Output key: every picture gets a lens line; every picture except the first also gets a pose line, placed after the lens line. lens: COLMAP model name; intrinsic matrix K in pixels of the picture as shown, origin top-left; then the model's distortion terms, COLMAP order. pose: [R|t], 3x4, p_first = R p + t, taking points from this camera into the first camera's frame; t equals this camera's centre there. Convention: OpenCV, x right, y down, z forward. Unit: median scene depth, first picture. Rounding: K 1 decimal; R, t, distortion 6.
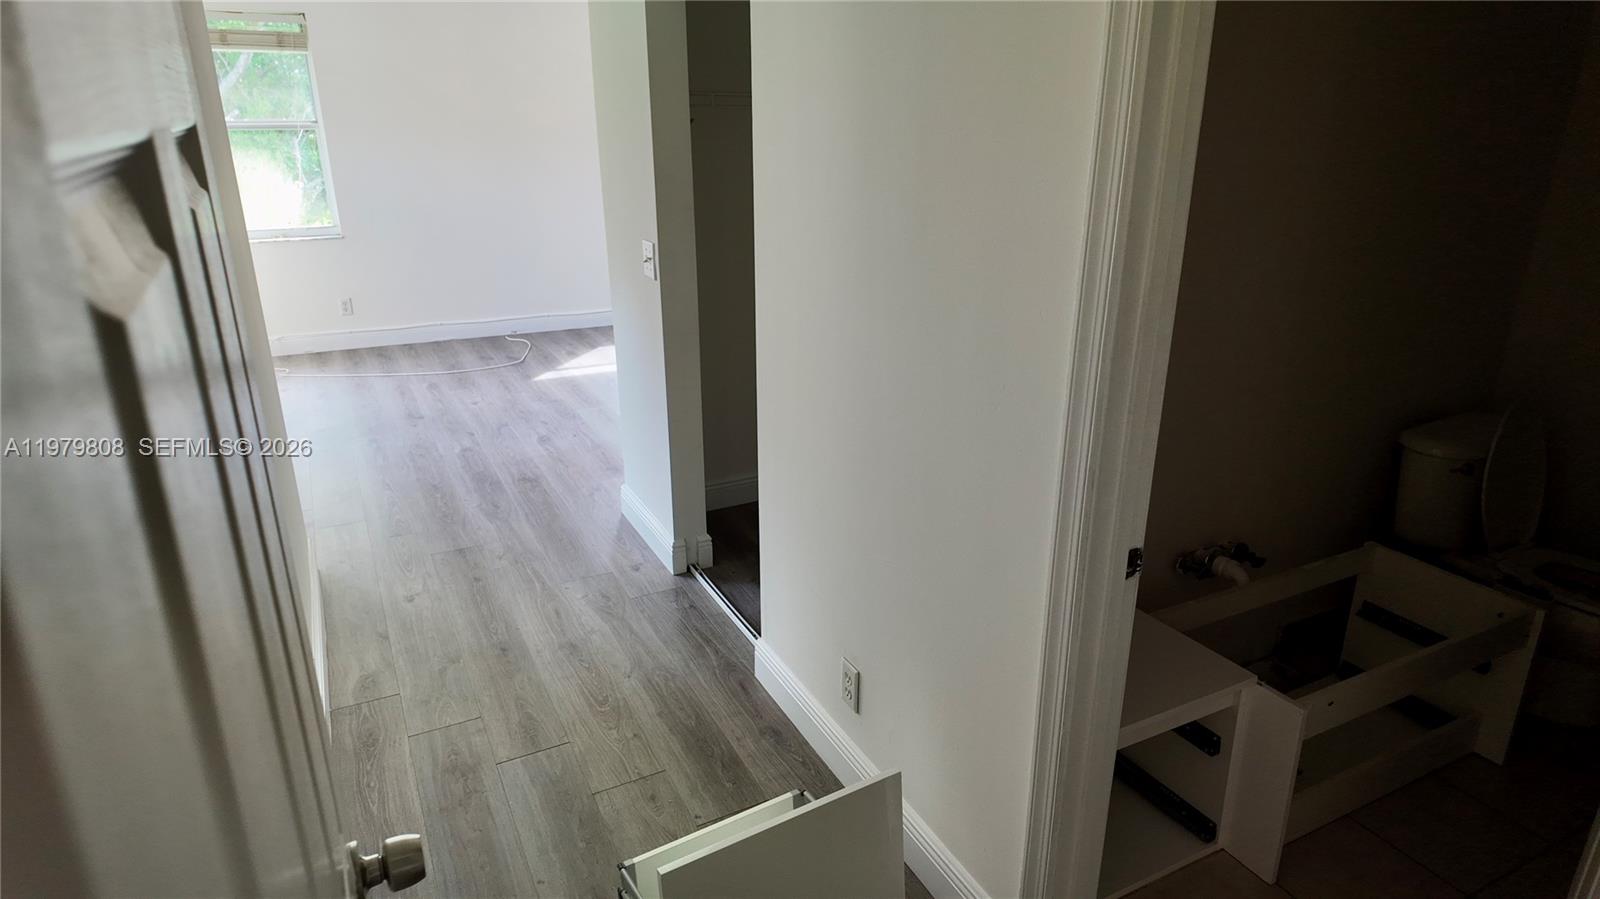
lens RADIAL K [[938.3, 0, 802.8], [0, 938.3, 438.3], [0, 0, 1]] dist [0.032741, -0.027021]
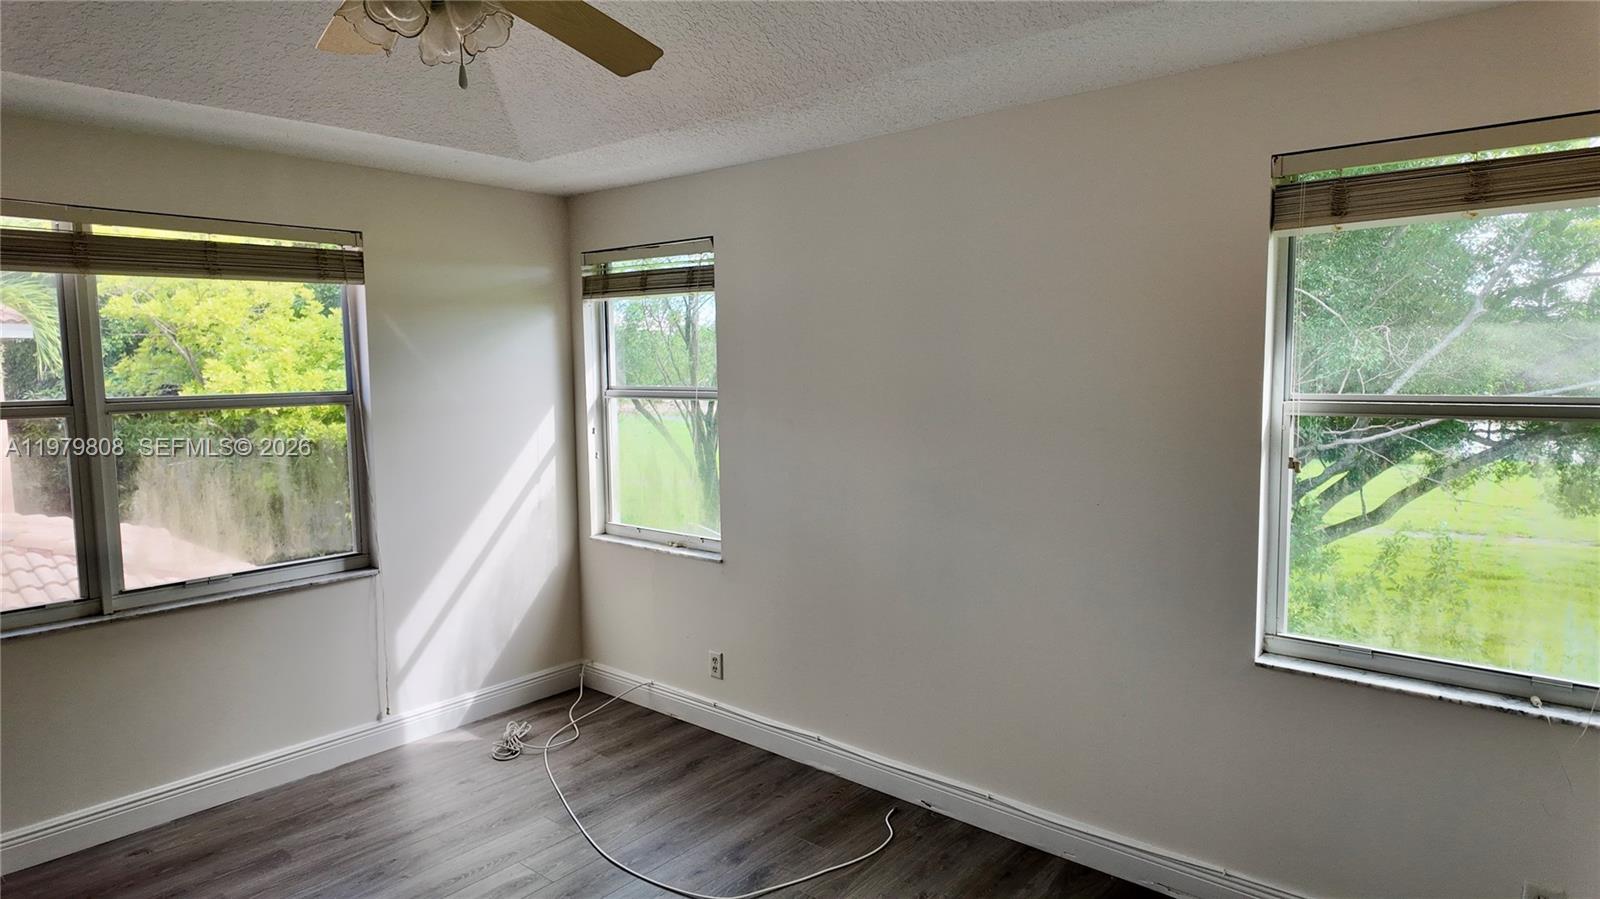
lens RADIAL K [[927.1, 0, 795.5], [0, 927.1, 446.5], [0, 0, 1]] dist [0.070111, -0.049159]
pose [[0.377061, 0.079423, -0.922777, 0.109209], [-0.296848, 0.954121, -0.039176, -0.284164], [0.877329, 0.288696, 0.383338, 0.799886]]
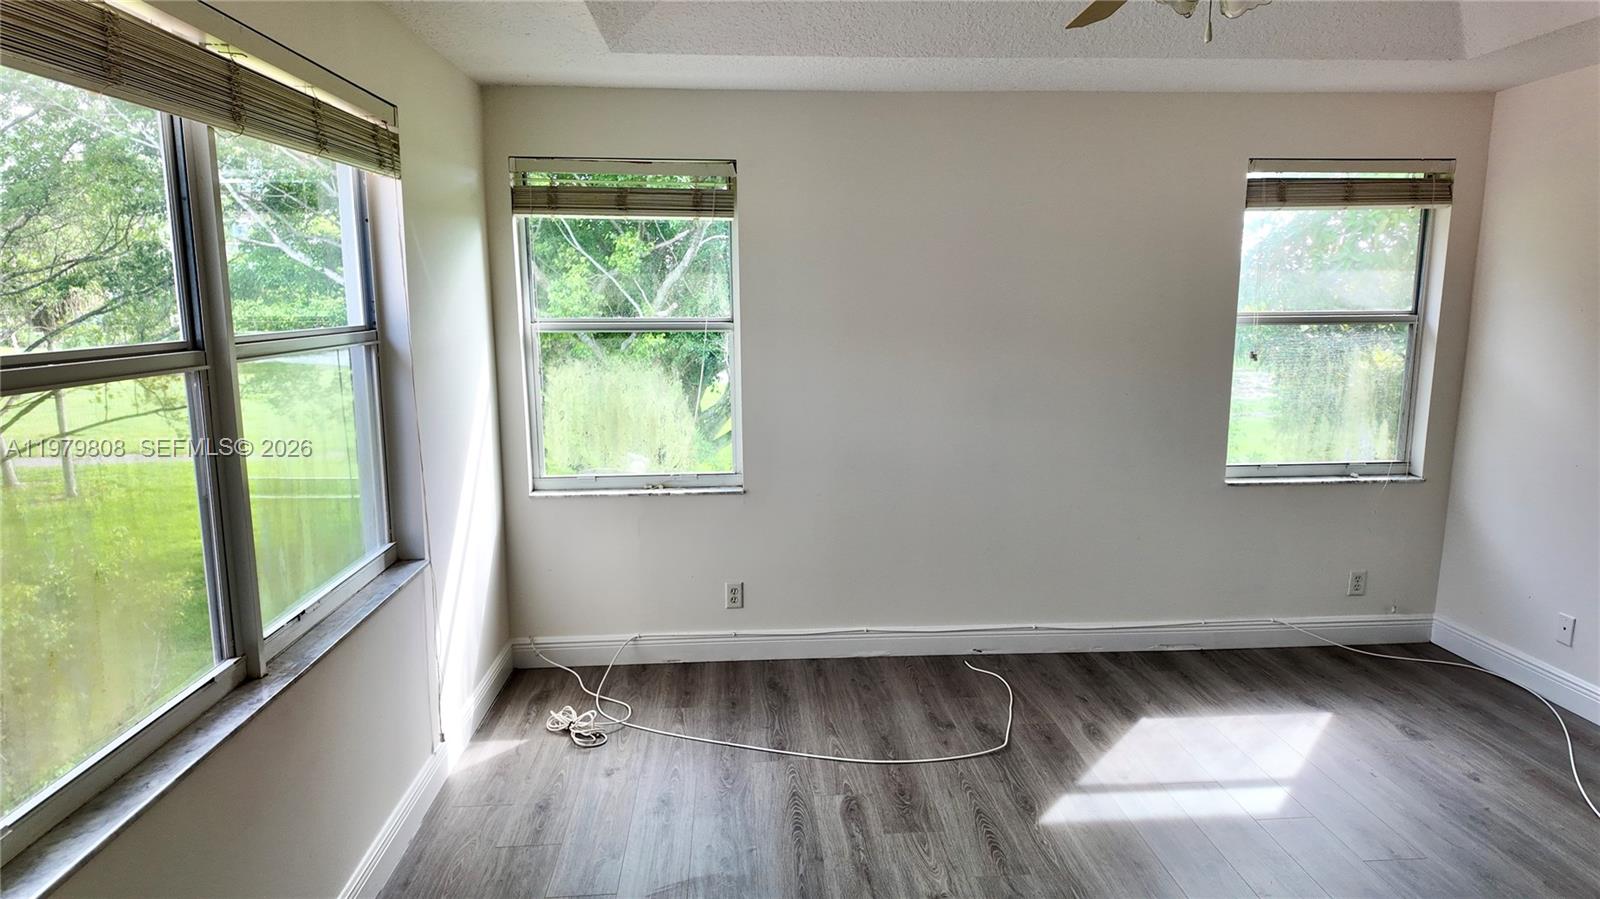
lens RADIAL K [[927.1, 0, 795.5], [0, 927.1, 446.5], [0, 0, 1]] dist [0.070111, -0.049159]
pose [[0.915362, 0.058364, -0.398379, -0.209986], [-0.128021, 0.980280, -0.150541, -0.155962], [0.381737, 0.188801, 0.904783, 0.446426]]
